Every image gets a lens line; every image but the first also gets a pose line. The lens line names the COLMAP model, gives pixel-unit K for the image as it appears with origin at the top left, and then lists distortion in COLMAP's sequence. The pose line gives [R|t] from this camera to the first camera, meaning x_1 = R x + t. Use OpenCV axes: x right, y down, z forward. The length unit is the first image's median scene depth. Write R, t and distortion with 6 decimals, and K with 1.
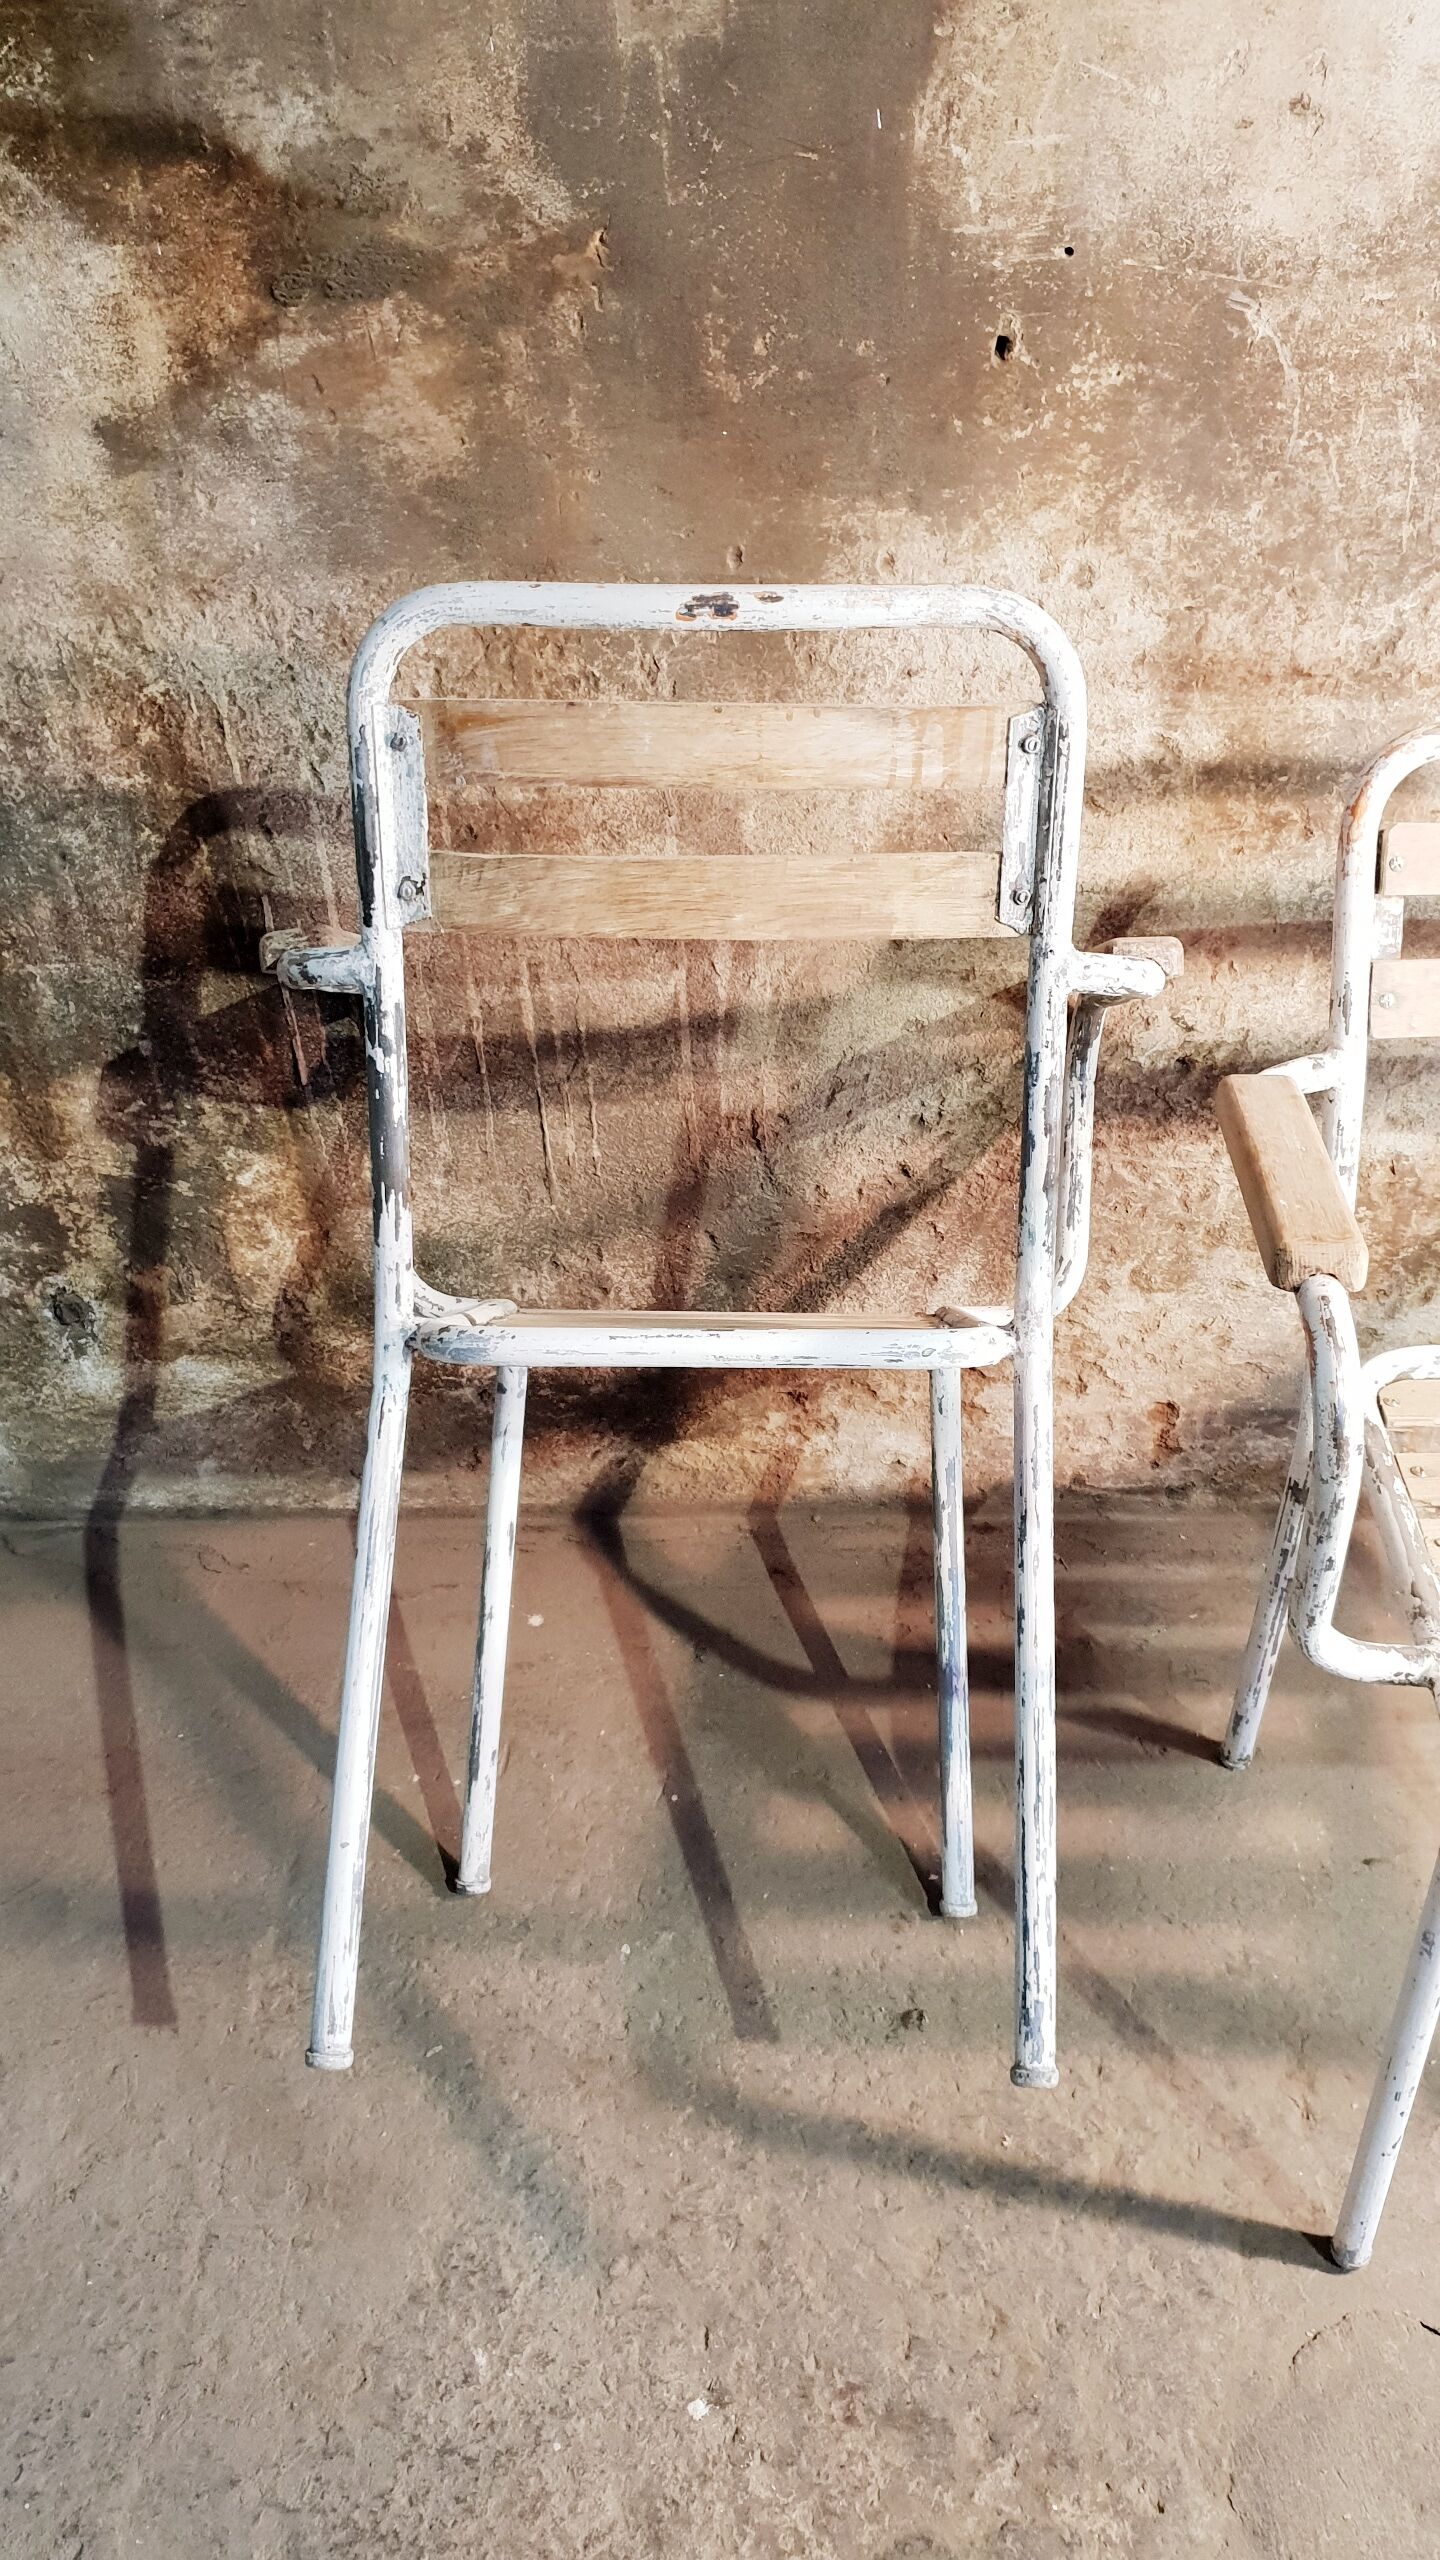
lens RADIAL K [[2046.5, 0, 737.6], [0, 2046.5, 1276.9], [0, 0, 1]] dist [-0.026078, 0.069730]
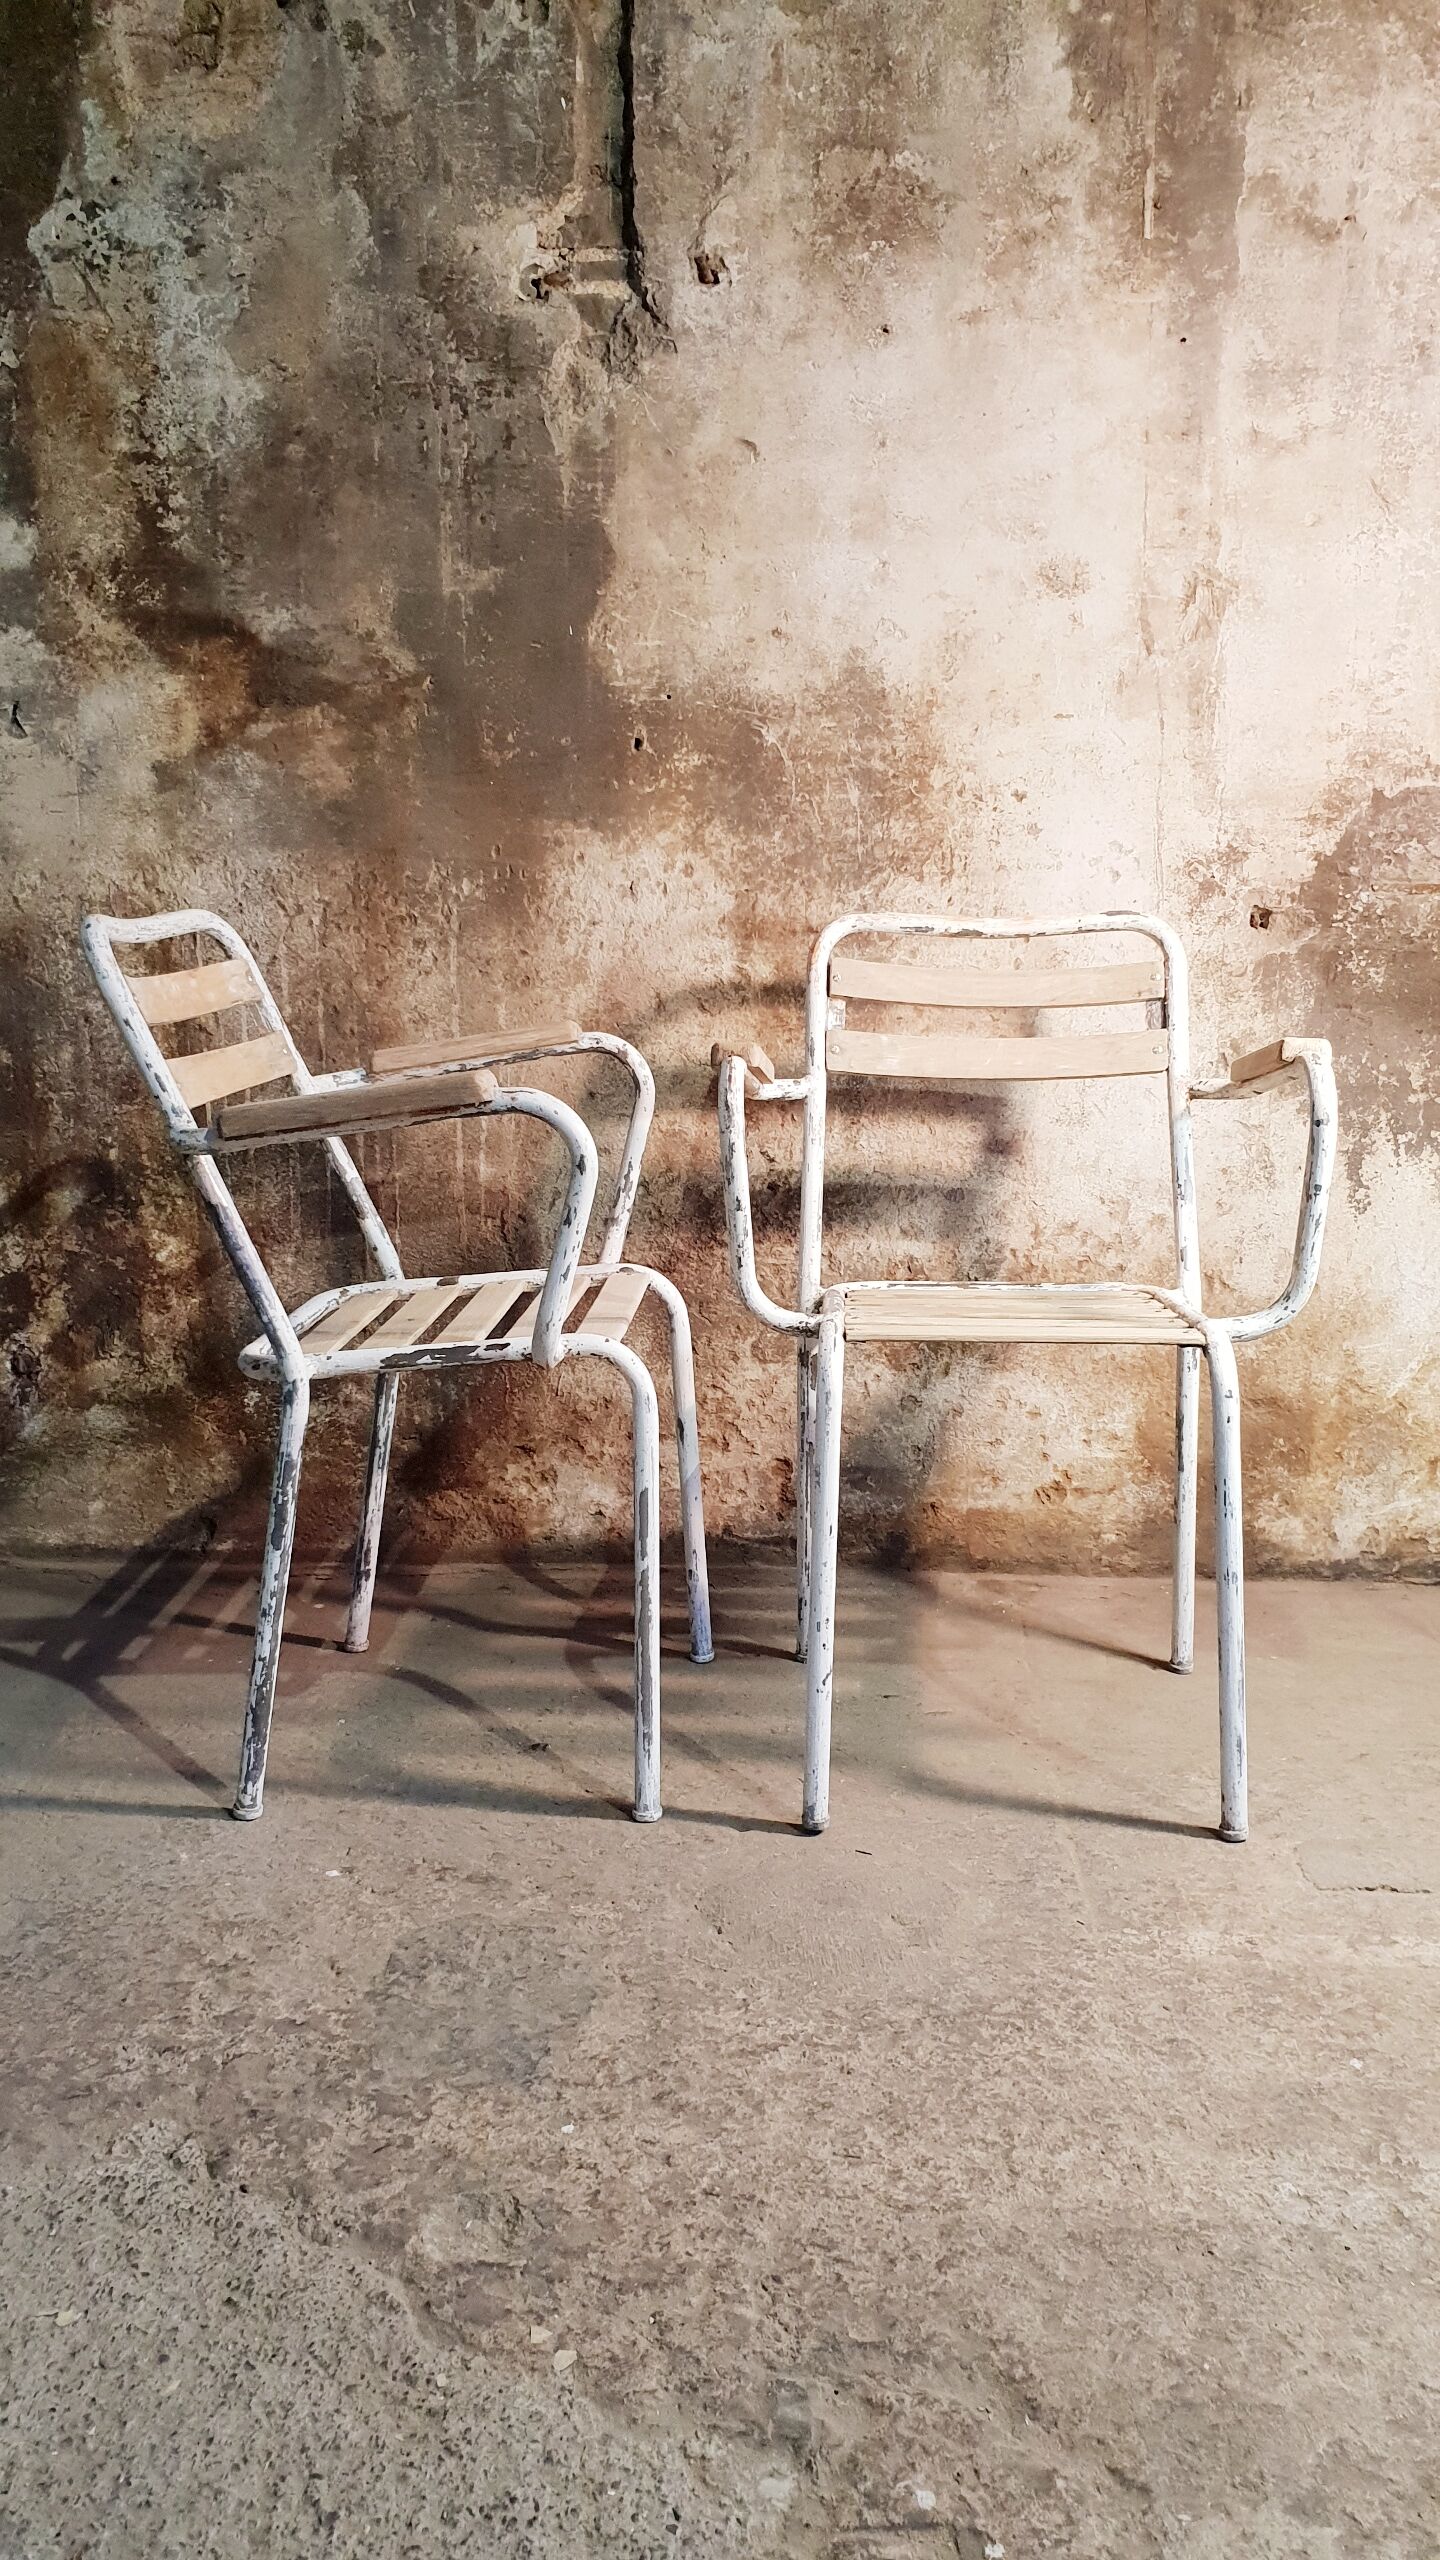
lens RADIAL K [[2044.4, 0, 749.4], [0, 2044.4, 1241.9], [0, 0, 1]] dist [0.007650, 0.055592]
pose [[0.998989, 0.044876, 0.002841, 0.244876], [-0.038139, 0.879102, -0.475105, 0.840455], [-0.023819, 0.474516, 0.879925, -0.452320]]
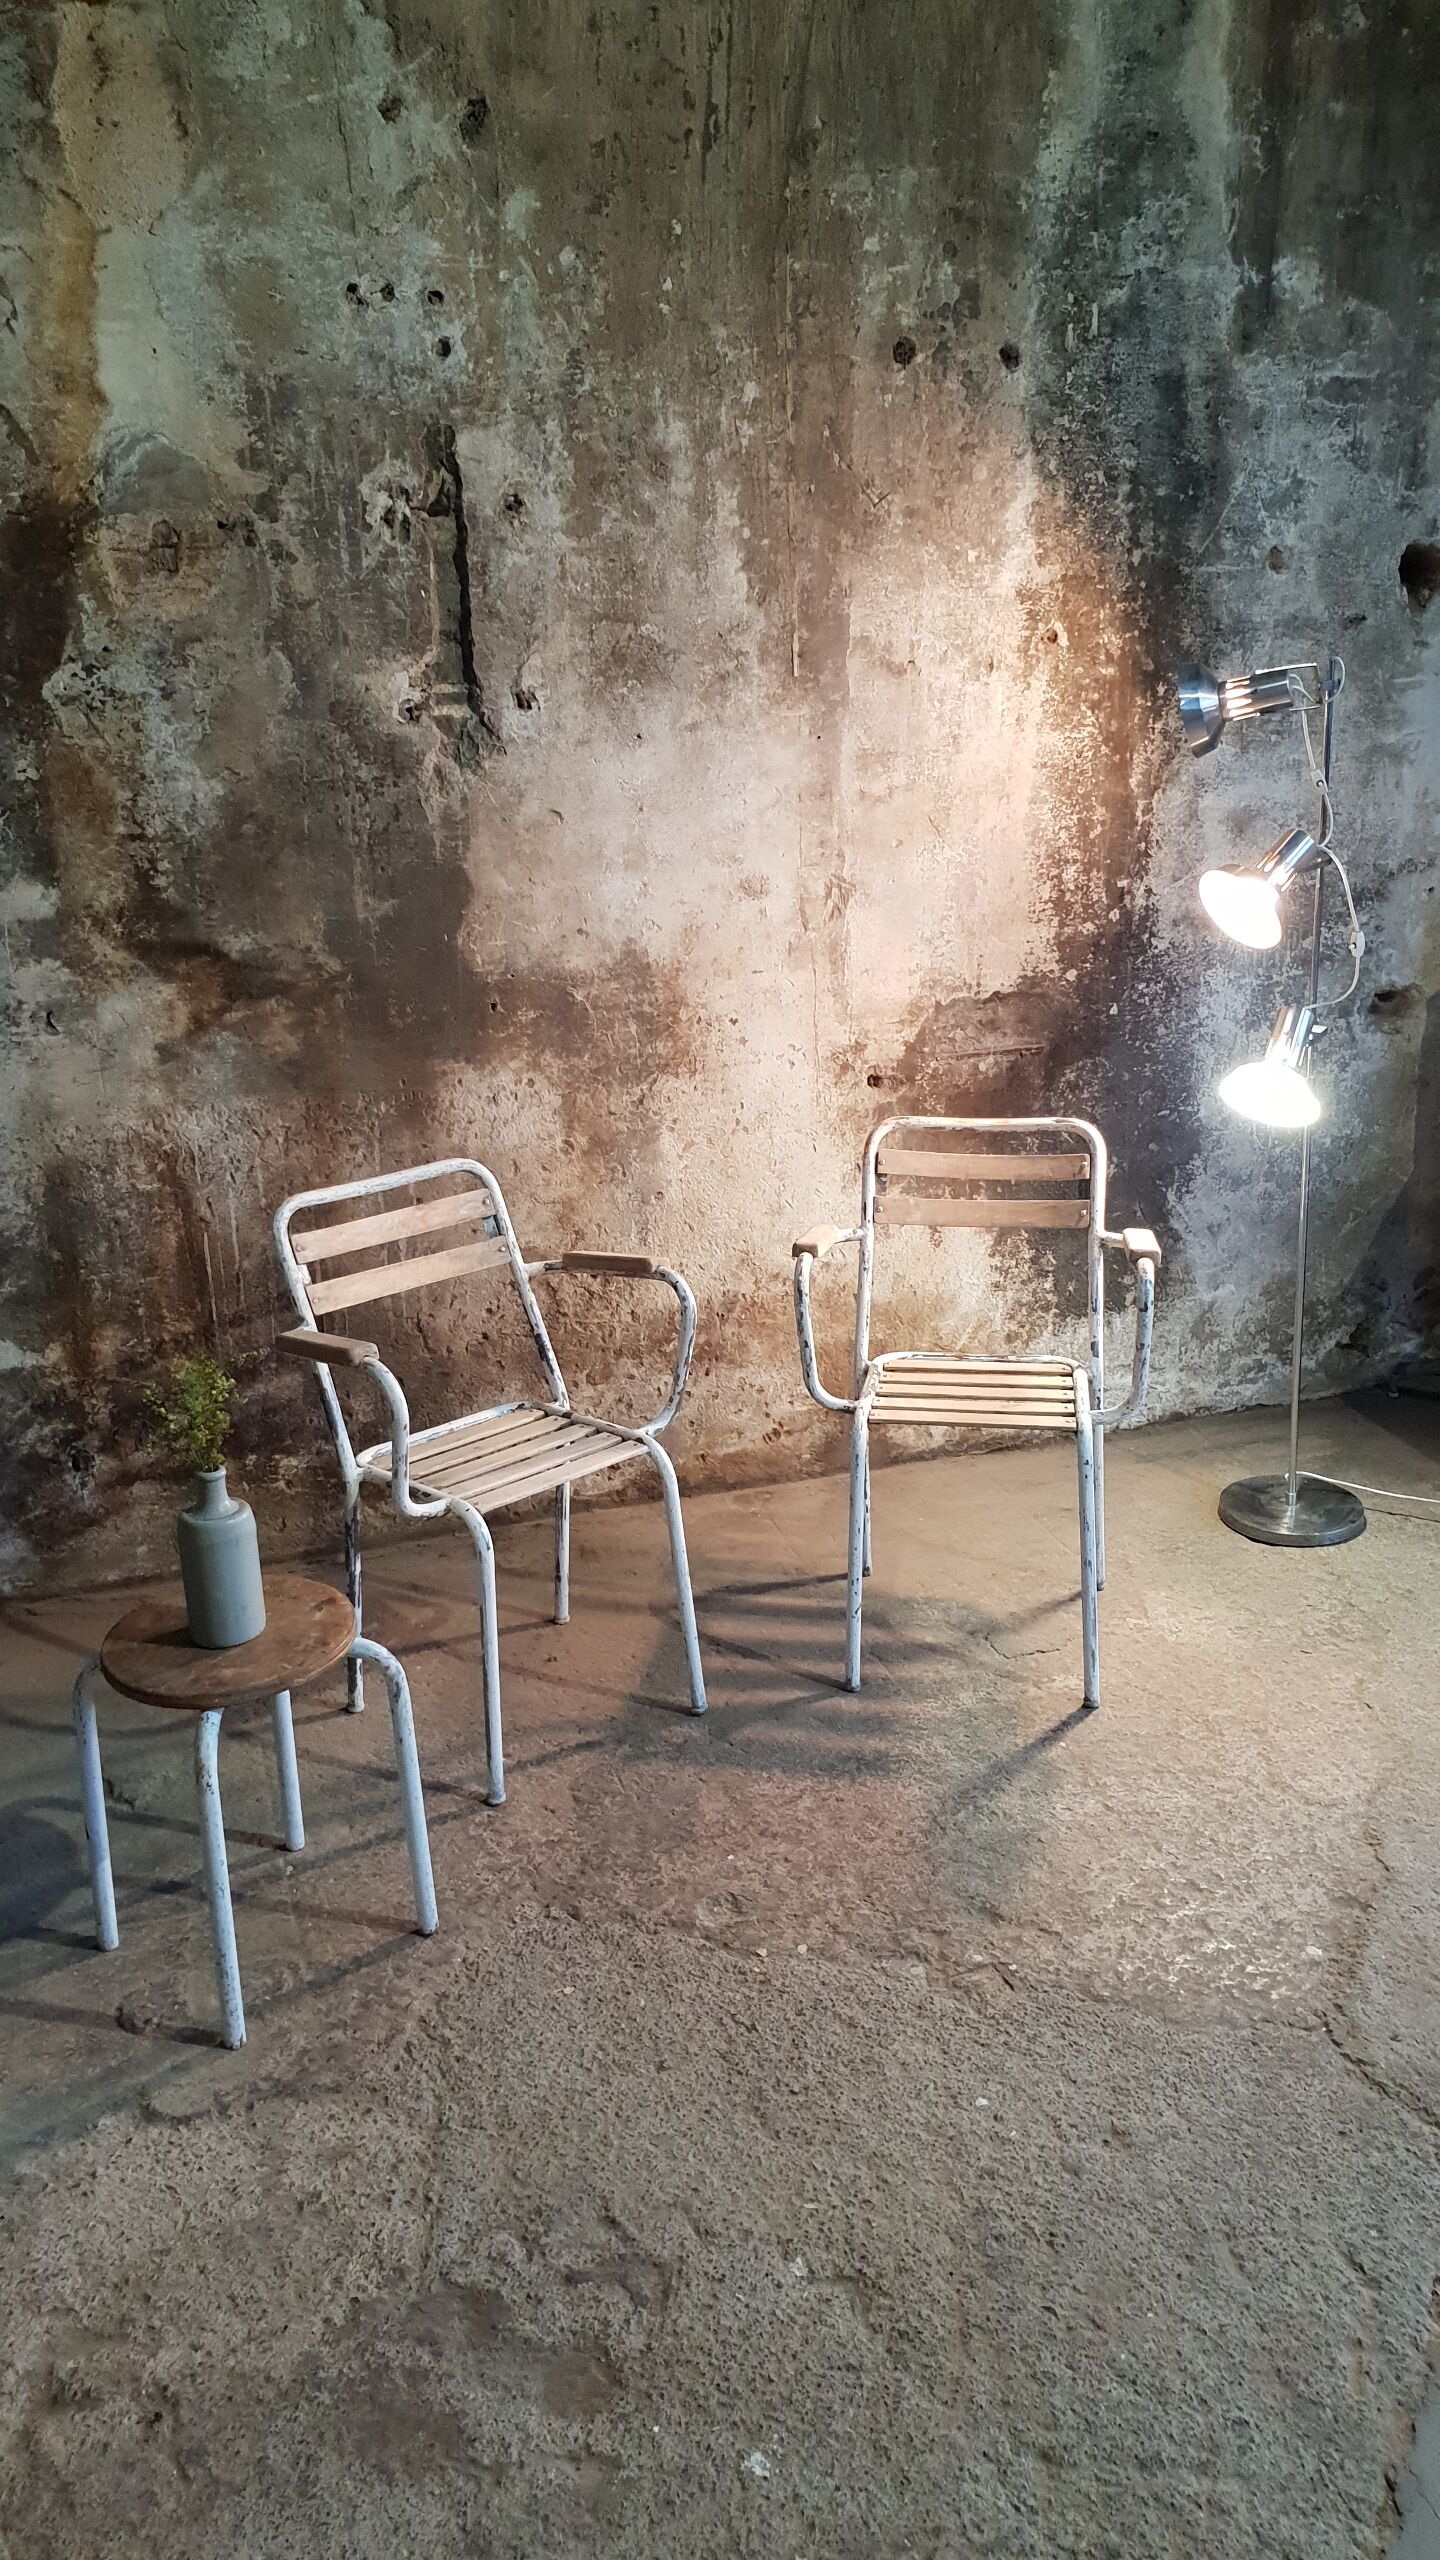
lens RADIAL K [[2082.4, 0, 751.1], [0, 2082.4, 1293.9], [0, 0, 1]] dist [0.291396, -0.720344]
pose [[0.934473, -0.089524, 0.344596, -0.579048], [0.201468, 0.930969, -0.304479, 0.885098], [-0.293550, 0.353953, 0.888001, -1.573332]]
